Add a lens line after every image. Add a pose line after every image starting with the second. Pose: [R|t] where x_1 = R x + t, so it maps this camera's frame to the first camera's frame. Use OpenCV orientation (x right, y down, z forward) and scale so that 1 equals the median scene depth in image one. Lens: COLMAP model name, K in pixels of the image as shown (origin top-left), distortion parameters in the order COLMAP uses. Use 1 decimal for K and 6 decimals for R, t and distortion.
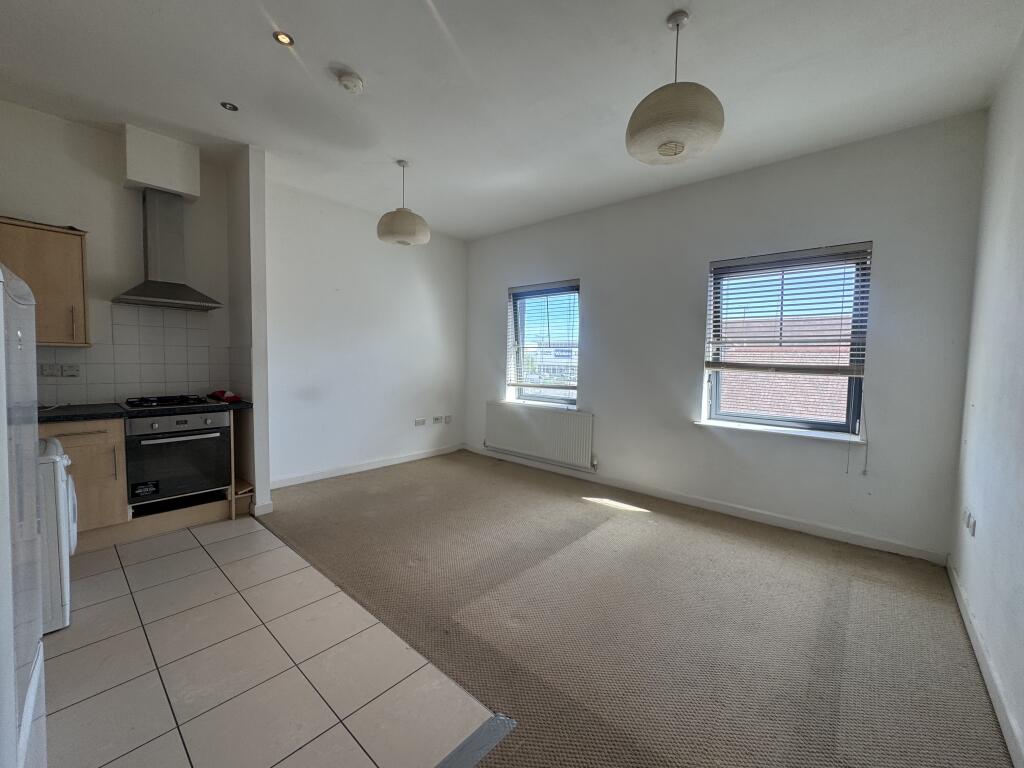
lens RADIAL K [[411.4, 0, 512.0], [0, 411.4, 384.0], [0, 0, 1]] dist [0.001231, 0.000107]
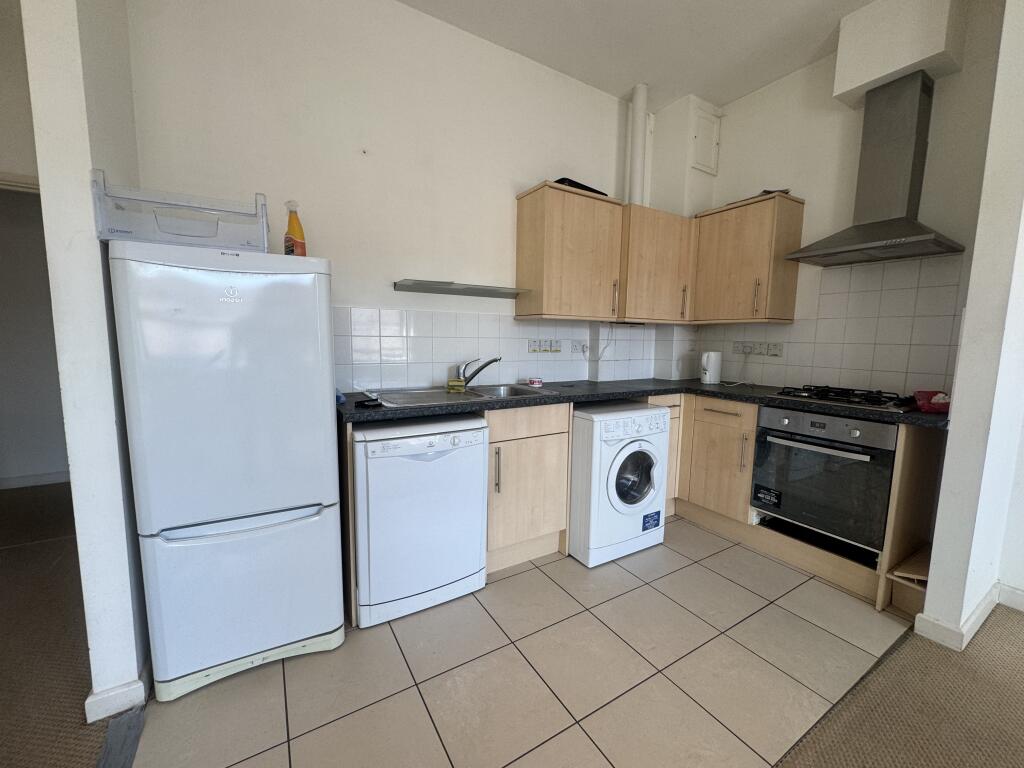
lens RADIAL K [[411.4, 0, 512.0], [0, 411.4, 384.0], [0, 0, 1]] dist [0.001231, 0.000107]
pose [[-0.299213, 0.082603, -0.950604, 0.006428], [-0.082243, 0.990306, 0.111940, -0.010189], [0.950636, 0.111674, -0.289518, 0.668763]]
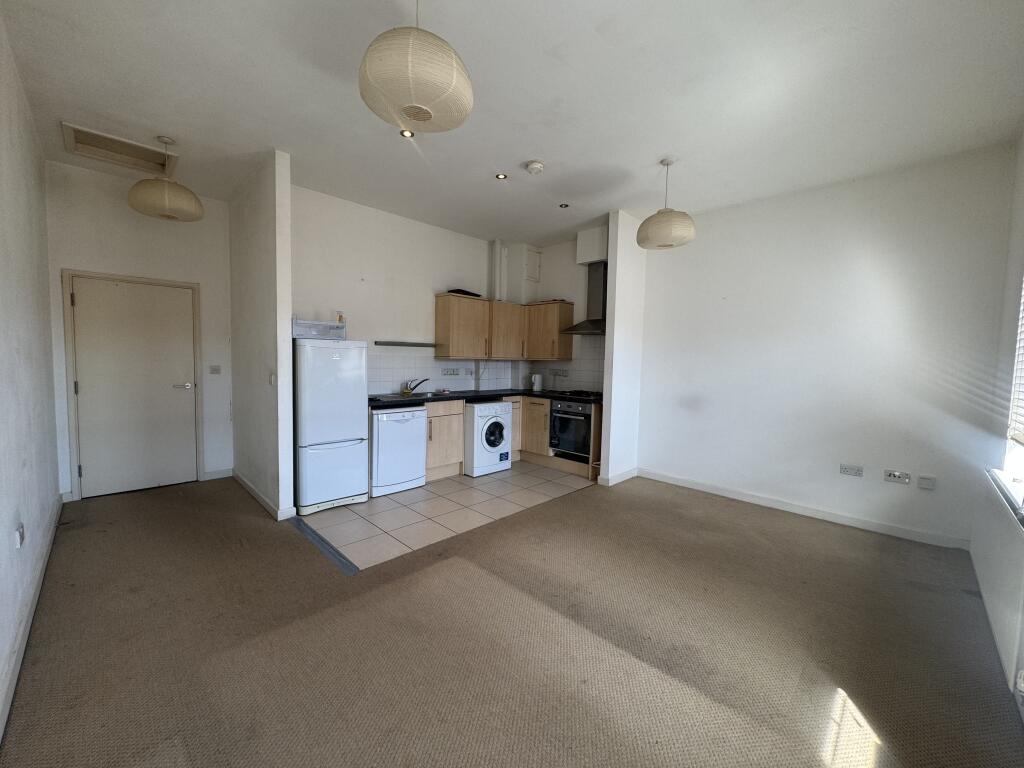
lens RADIAL K [[411.4, 0, 512.0], [0, 411.4, 384.0], [0, 0, 1]] dist [0.001231, 0.000107]
pose [[-0.062848, 0.041691, -0.997152, 0.783874], [-0.085720, 0.995209, 0.047013, -0.048756], [0.994335, 0.088431, -0.058973, 0.820443]]
